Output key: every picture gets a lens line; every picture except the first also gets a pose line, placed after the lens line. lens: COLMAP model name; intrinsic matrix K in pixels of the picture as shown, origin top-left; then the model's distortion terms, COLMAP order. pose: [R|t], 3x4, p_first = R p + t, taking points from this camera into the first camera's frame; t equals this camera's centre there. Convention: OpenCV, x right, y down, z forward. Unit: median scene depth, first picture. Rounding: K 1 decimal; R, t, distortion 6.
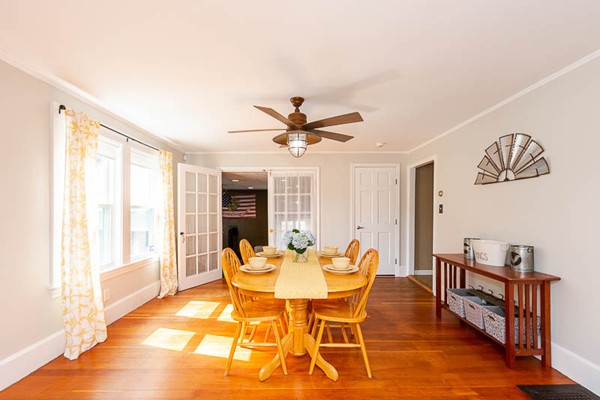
lens RADIAL K [[269.2, 0, 299.1], [0, 269.2, 213.2], [0, 0, 1]] dist [0.000242, 0.000098]
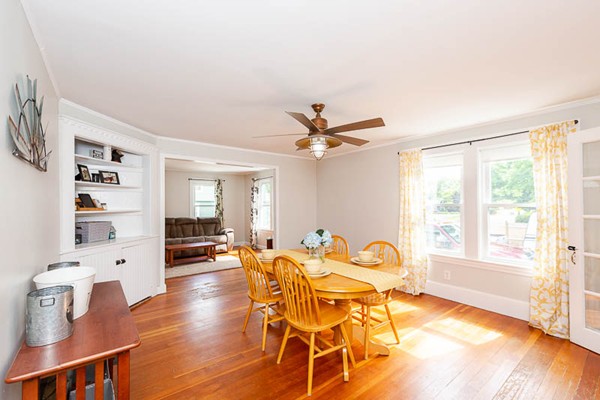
lens RADIAL K [[251.1, 0, 299.6], [0, 251.1, 207.3], [0, 0, 1]] dist [0.002699, 0.000124]
pose [[-0.790994, -0.003653, -0.611814, 0.513058], [-0.007968, 0.999959, 0.004330, -0.010591], [0.611773, 0.008300, -0.790990, 1.403214]]
